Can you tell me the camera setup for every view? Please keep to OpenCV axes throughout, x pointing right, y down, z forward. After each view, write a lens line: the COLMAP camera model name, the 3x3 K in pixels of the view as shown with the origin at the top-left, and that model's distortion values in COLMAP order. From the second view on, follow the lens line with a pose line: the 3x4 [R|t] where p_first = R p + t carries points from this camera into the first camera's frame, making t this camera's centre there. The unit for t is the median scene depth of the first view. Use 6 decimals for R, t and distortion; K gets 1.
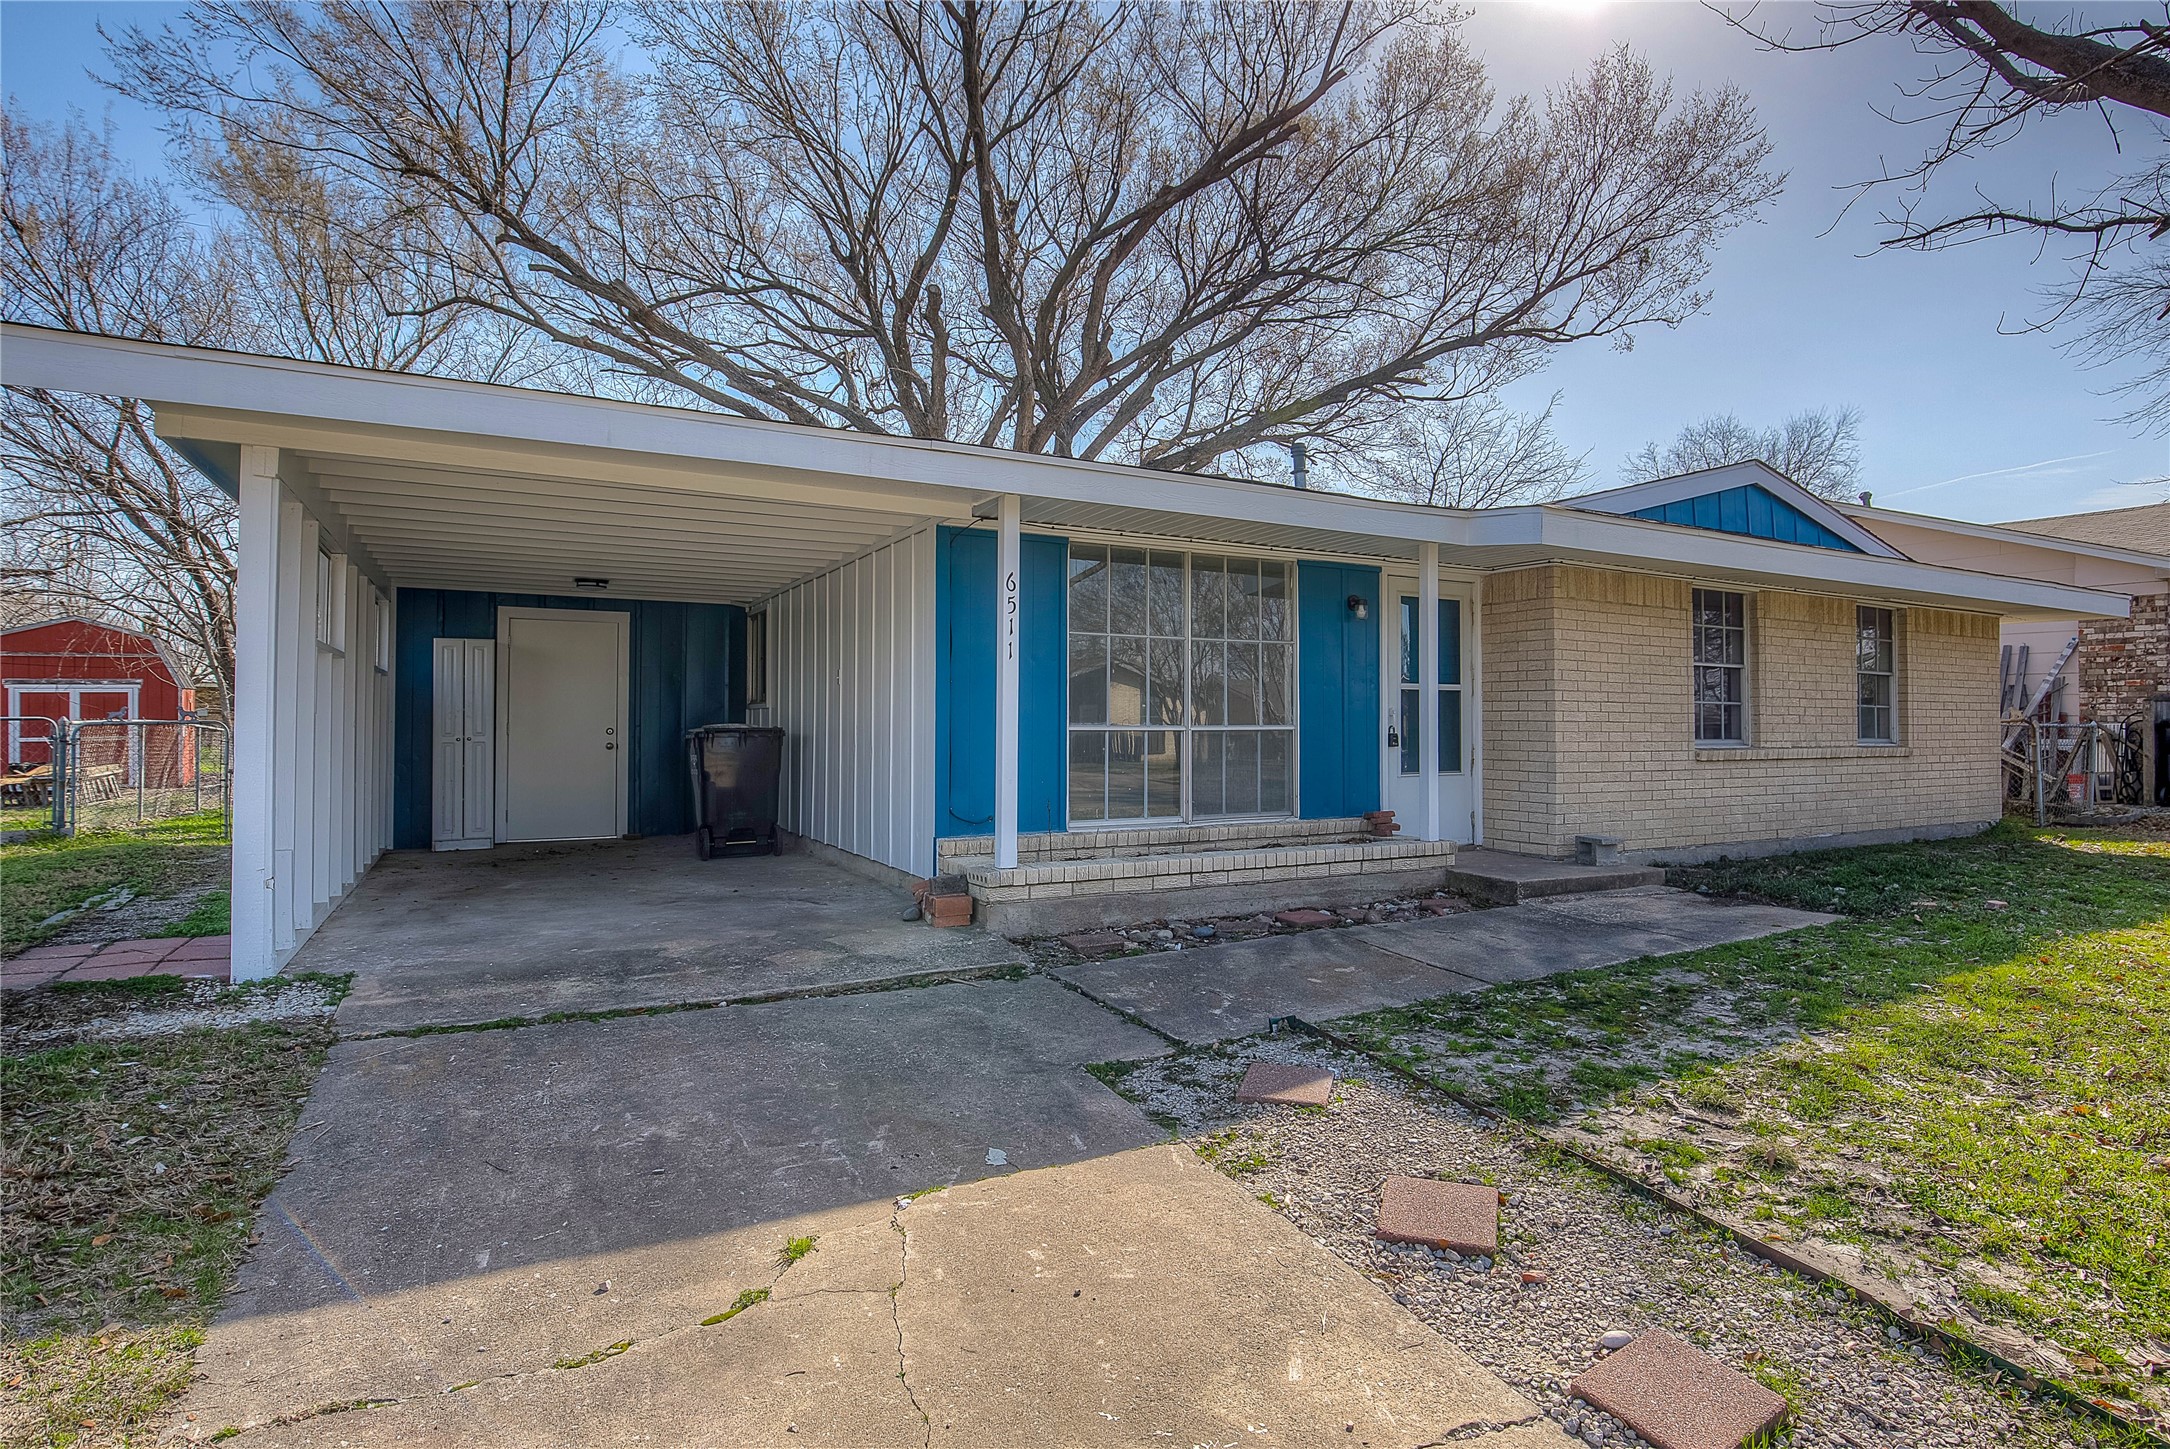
lens RADIAL K [[1067.4, 0, 1092.4], [0, 1067.4, 717.0], [0, 0, 1]] dist [-0.016661, -0.000508]
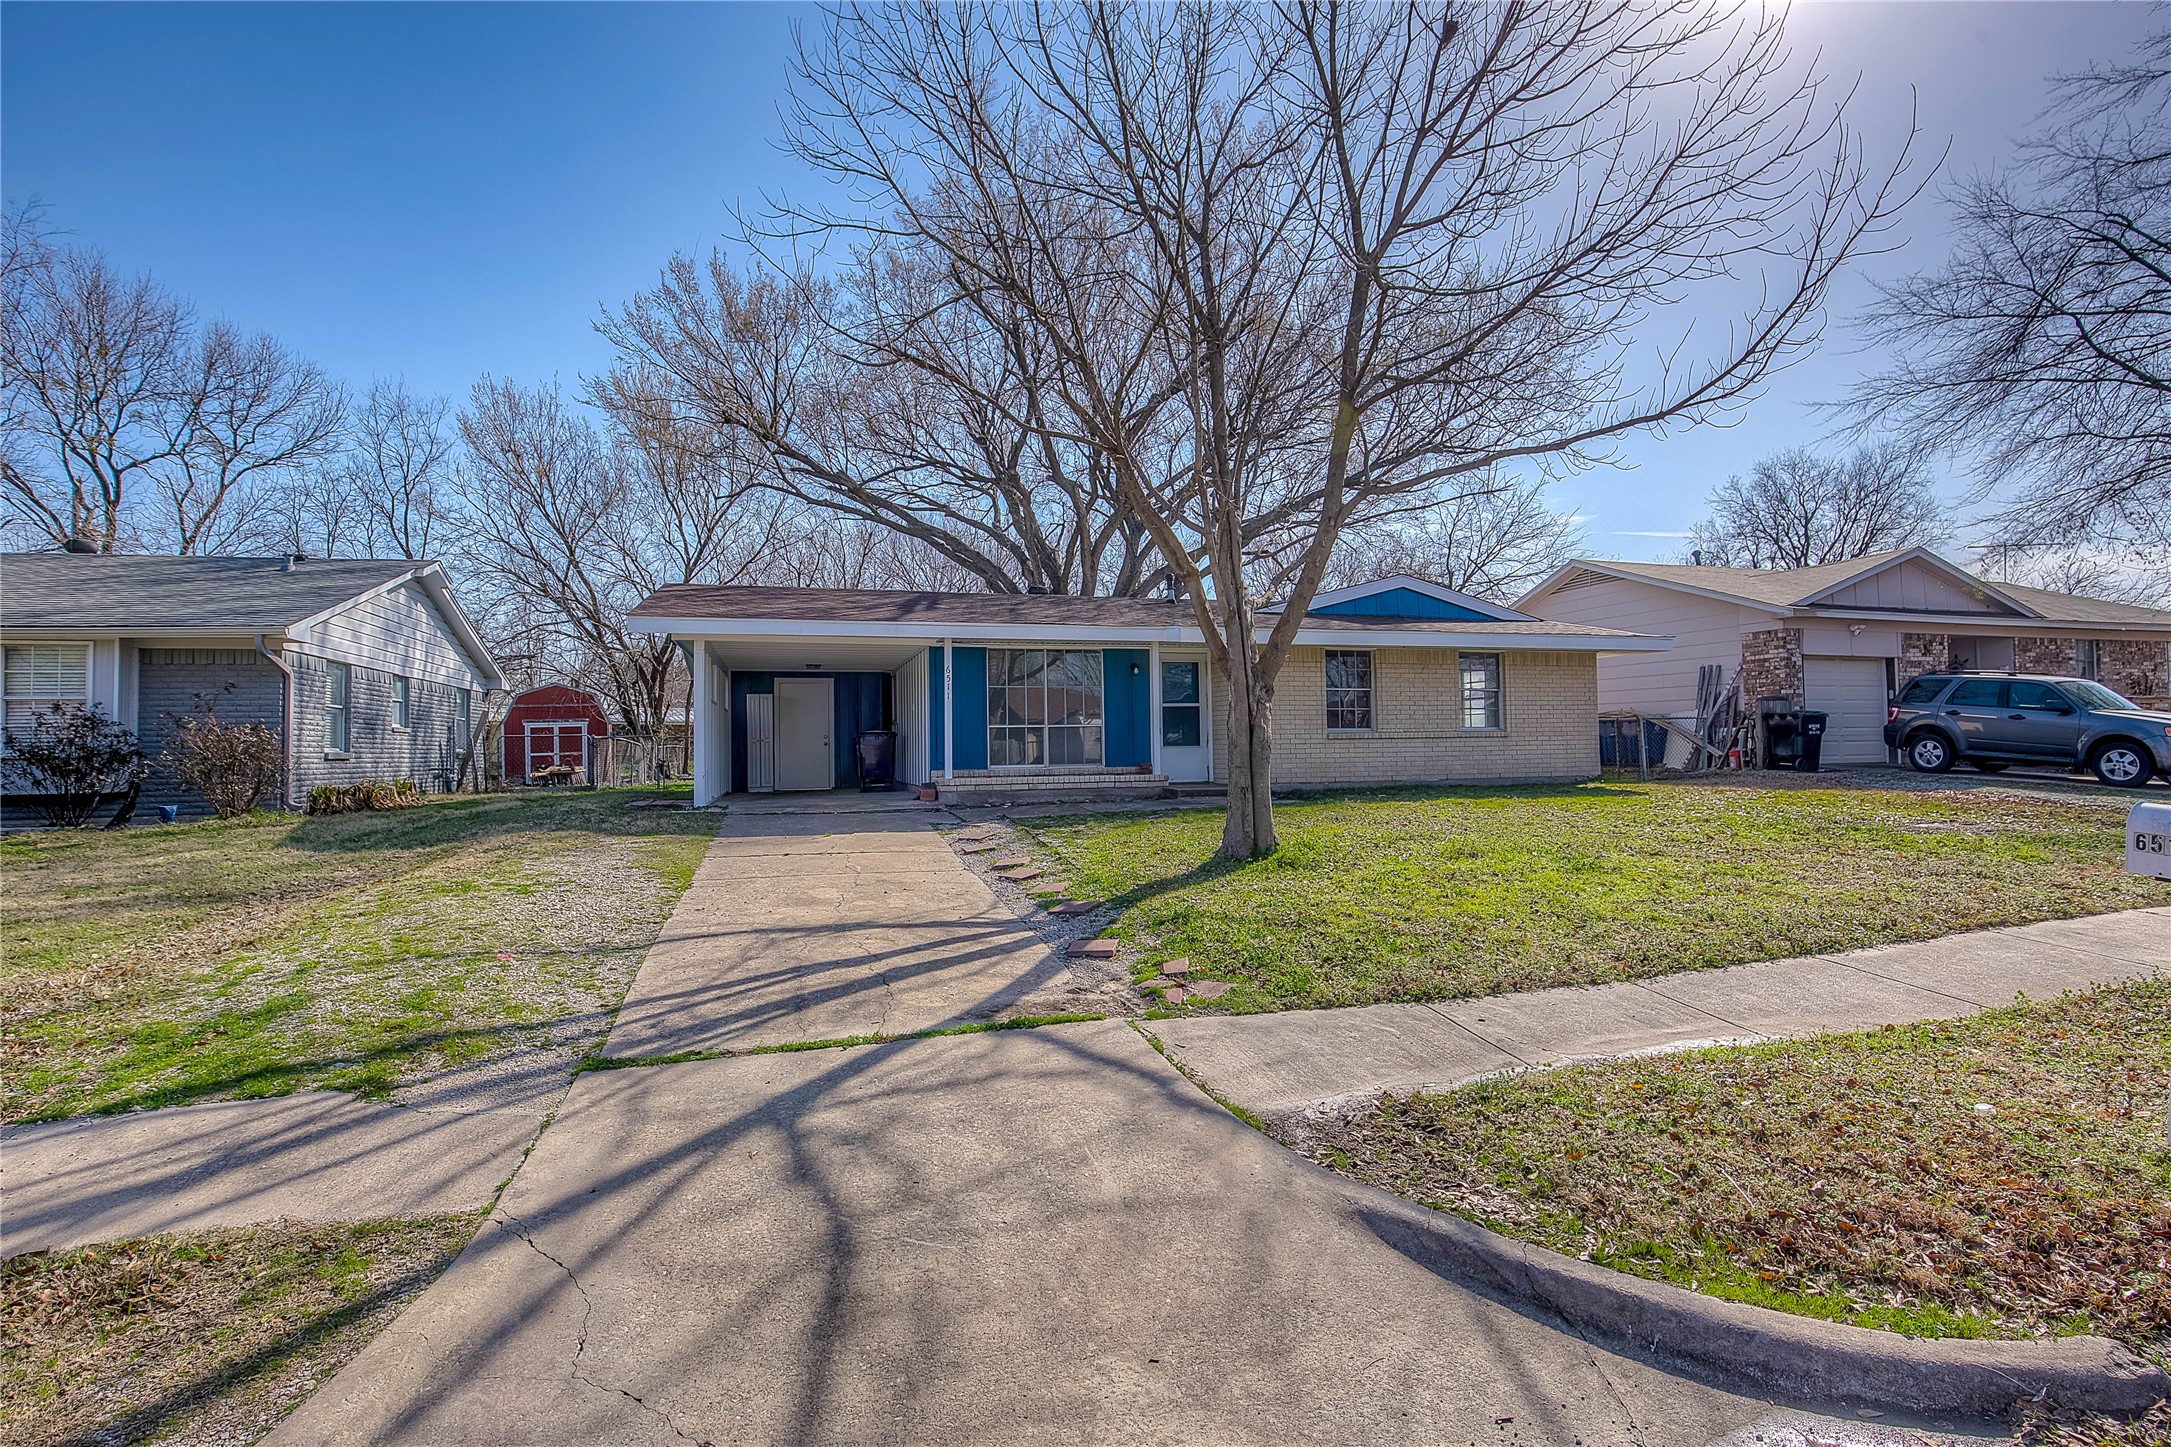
lens RADIAL K [[998.4, 0, 1085.0], [0, 998.4, 740.1], [0, 0, 1]] dist [-0.036359, 0.007986]
pose [[0.975692, -0.018702, -0.218349, 0.446244], [0.018981, 0.999820, -0.000819, 0.030638], [0.218325, -0.003345, 0.975870, -0.752090]]
